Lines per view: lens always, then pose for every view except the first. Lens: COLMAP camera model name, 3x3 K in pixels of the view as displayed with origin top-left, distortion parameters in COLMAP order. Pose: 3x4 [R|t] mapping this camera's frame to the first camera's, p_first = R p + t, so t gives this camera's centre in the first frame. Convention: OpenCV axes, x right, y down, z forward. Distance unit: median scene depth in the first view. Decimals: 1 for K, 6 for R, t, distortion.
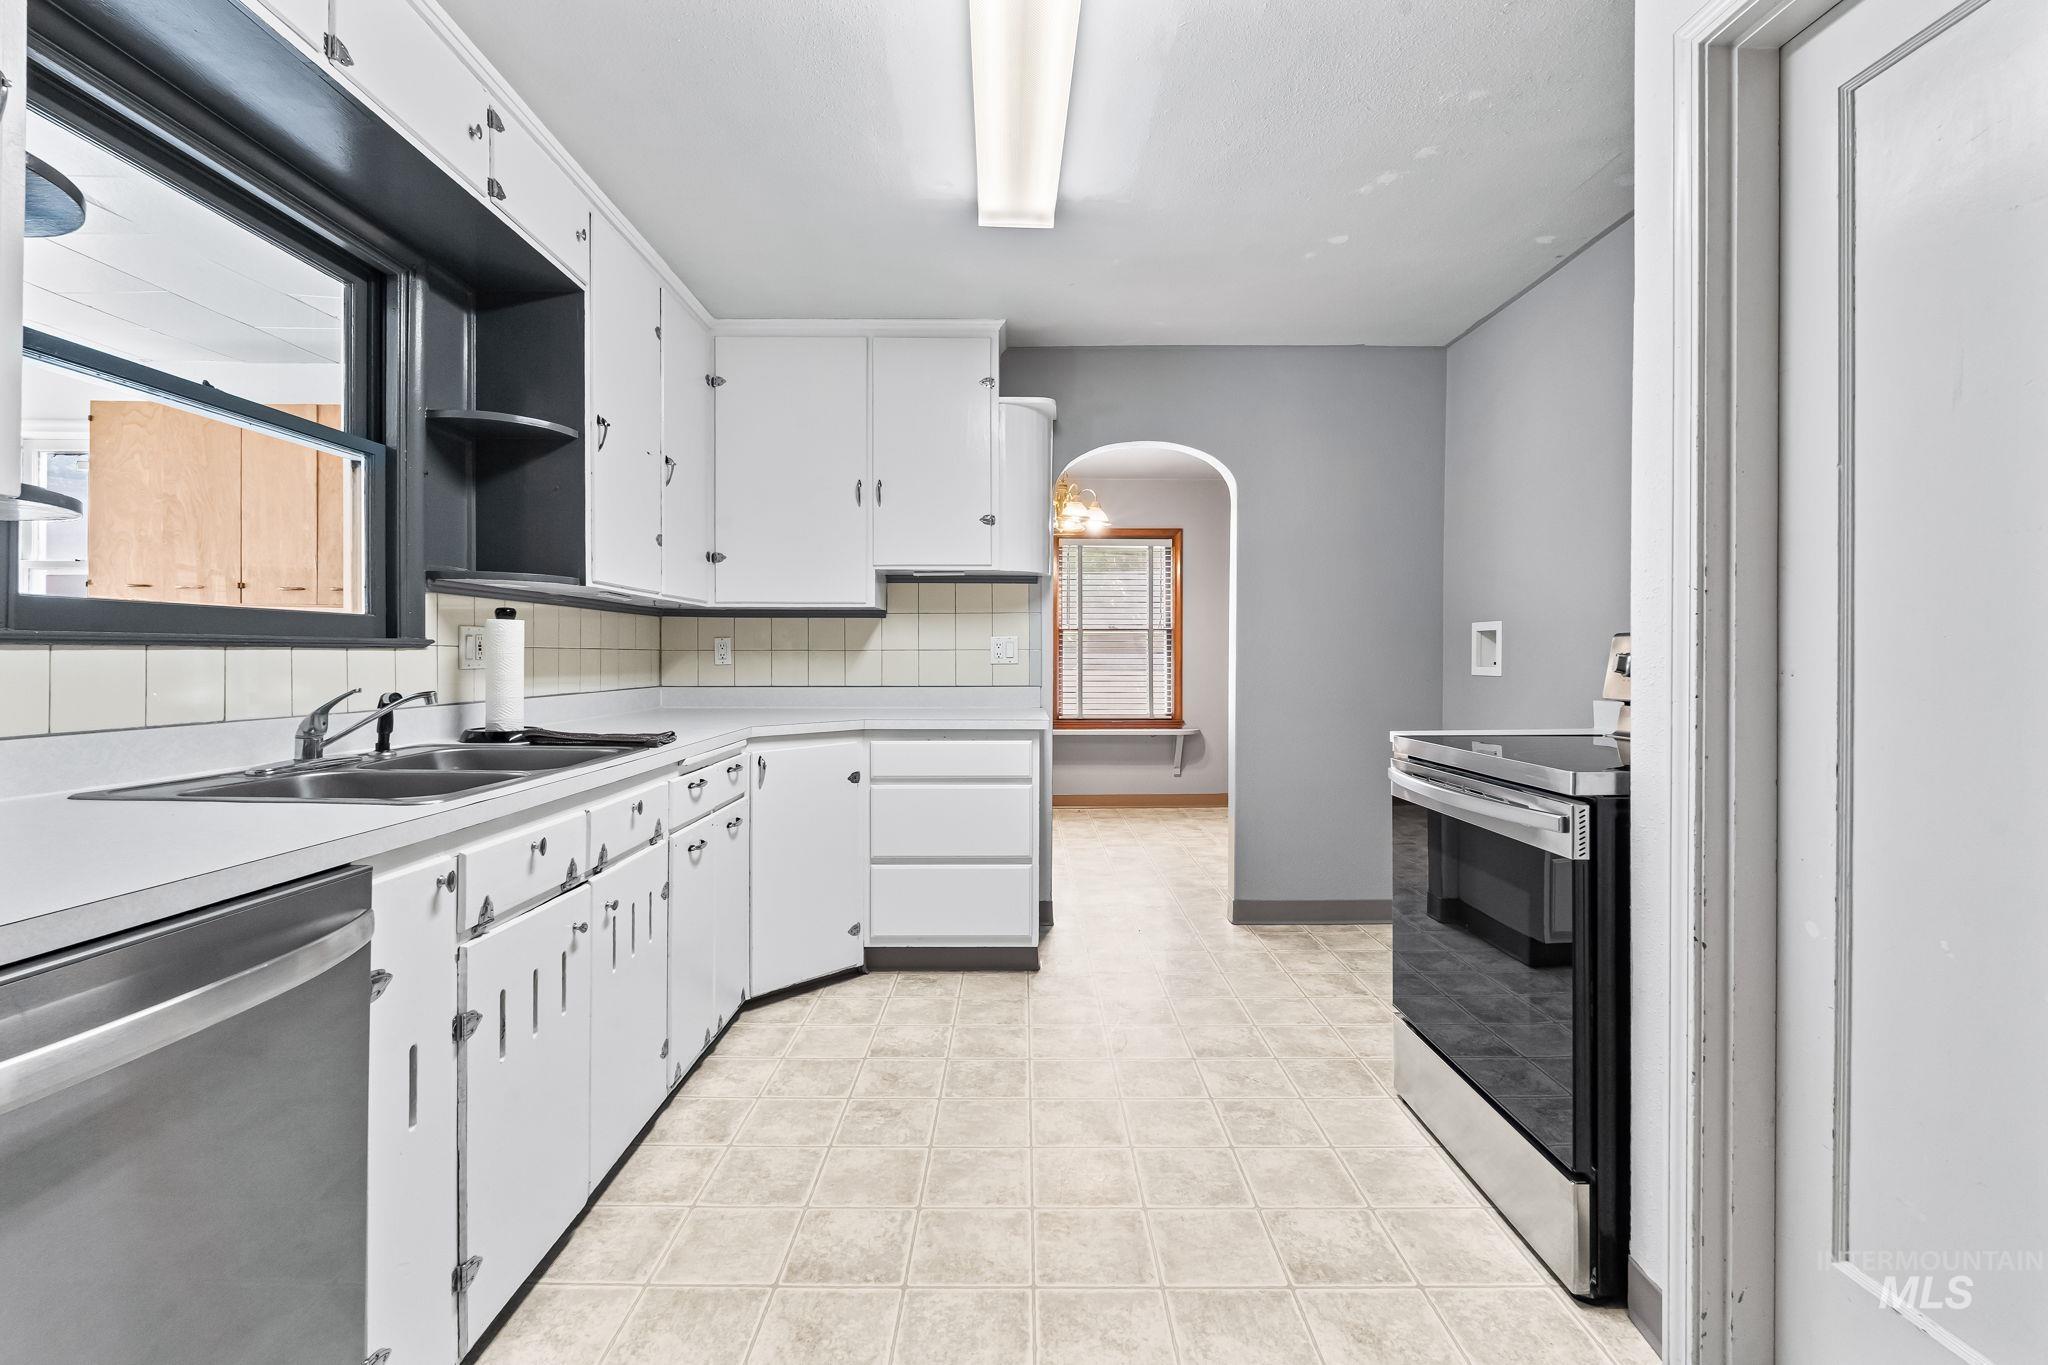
lens RADIAL K [[903.9, 0, 1022.5], [0, 903.9, 669.8], [0, 0, 1]] dist [-0.009801, 0.000159]
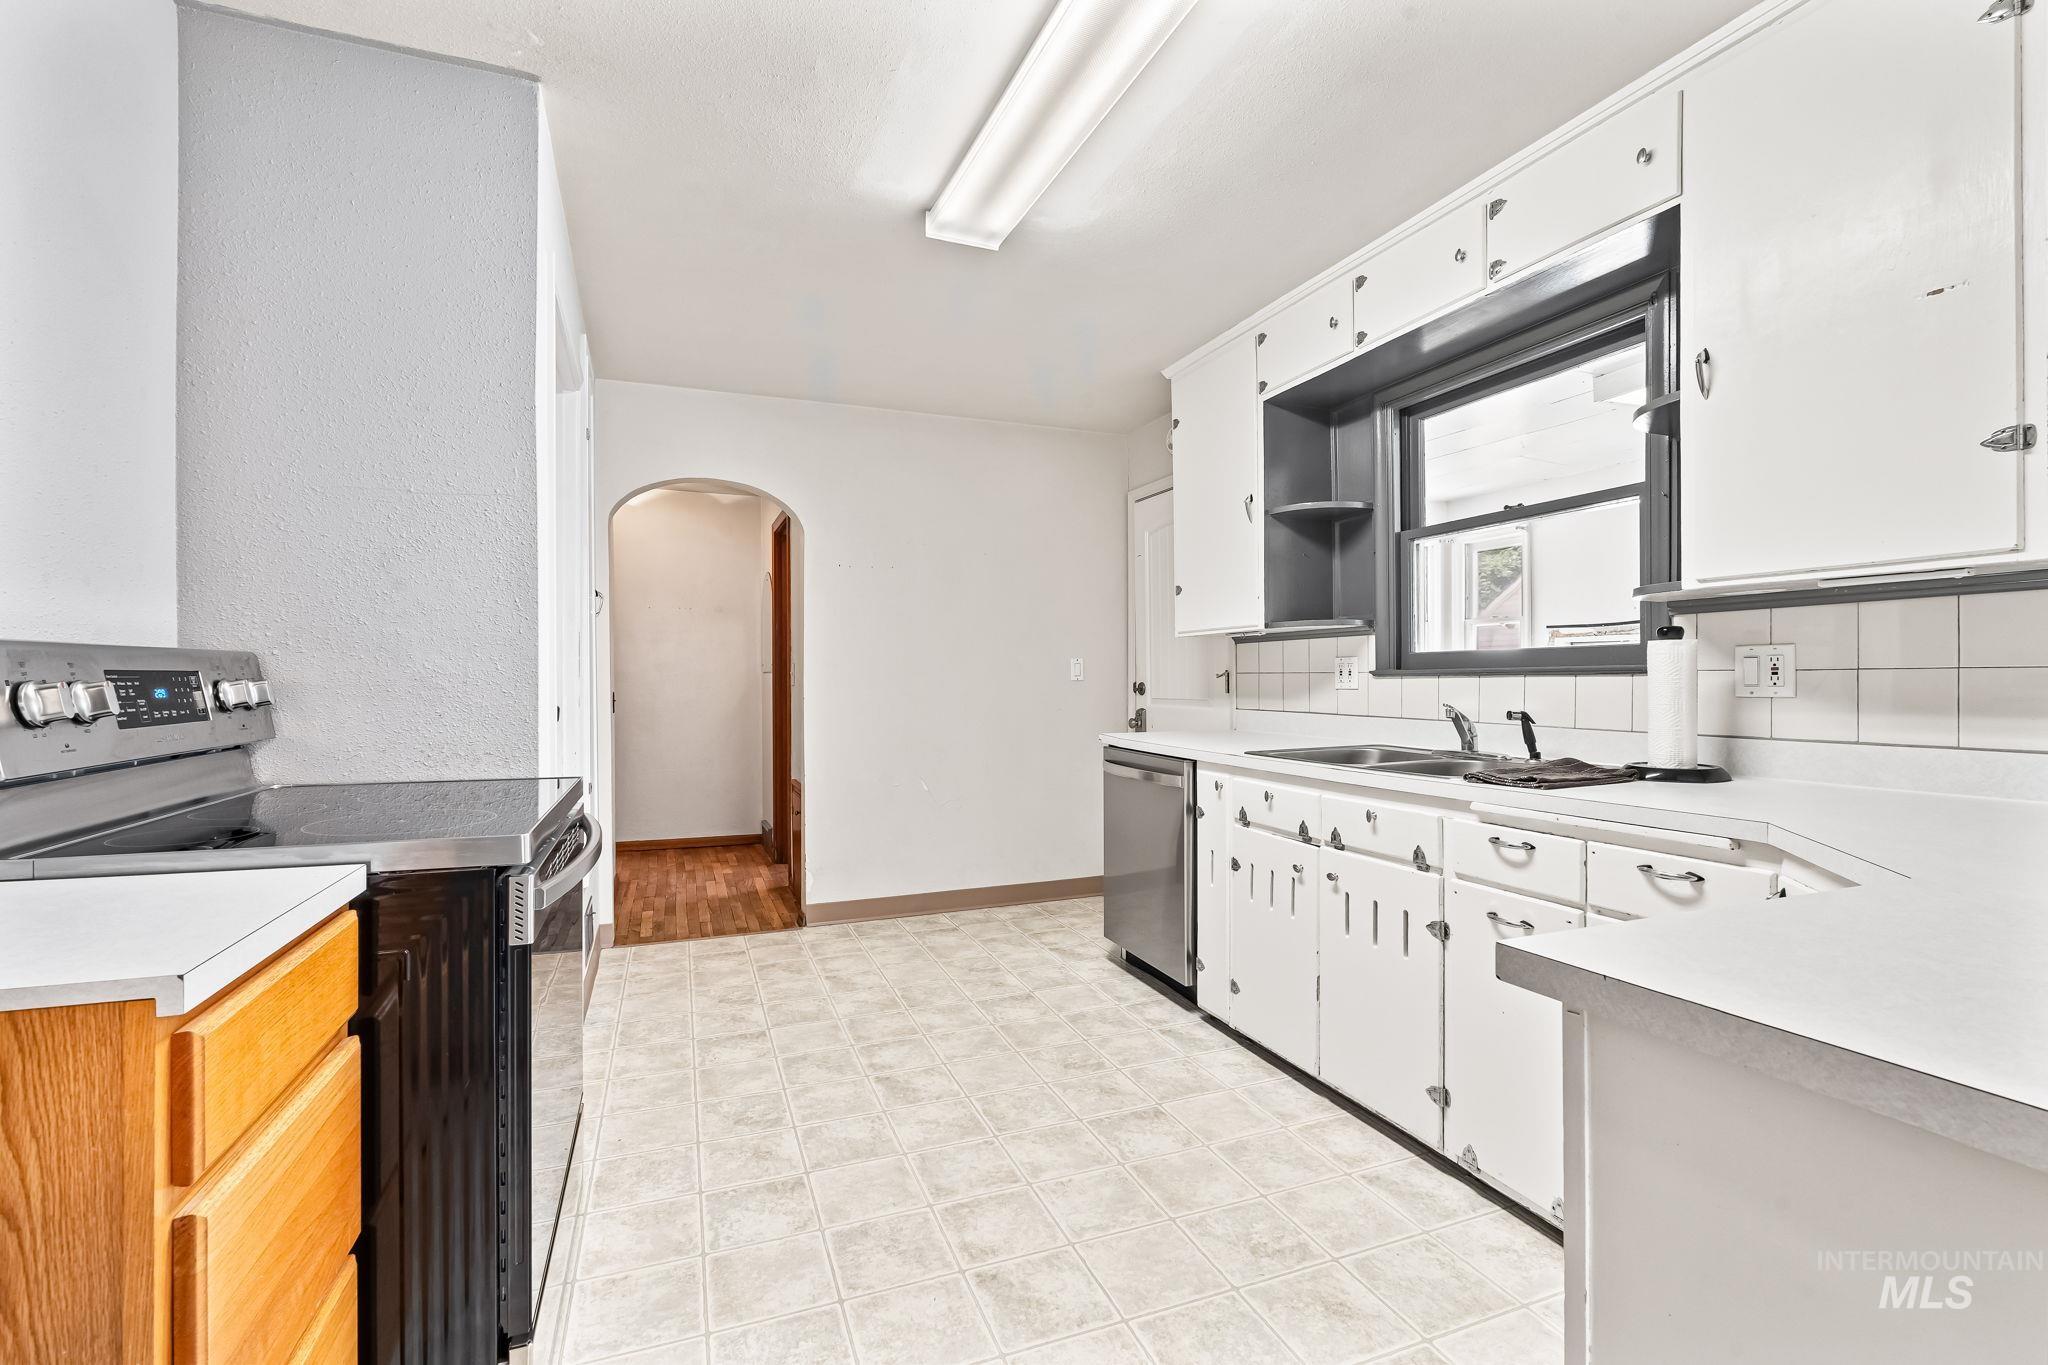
lens RADIAL K [[903.9, 0, 1022.5], [0, 903.9, 669.8], [0, 0, 1]] dist [-0.009801, 0.000159]
pose [[-0.934206, -0.002976, -0.356722, 0.408205], [-0.003496, 0.999994, 0.000813, -0.031728], [0.356717, 0.002007, -0.934210, 1.998373]]
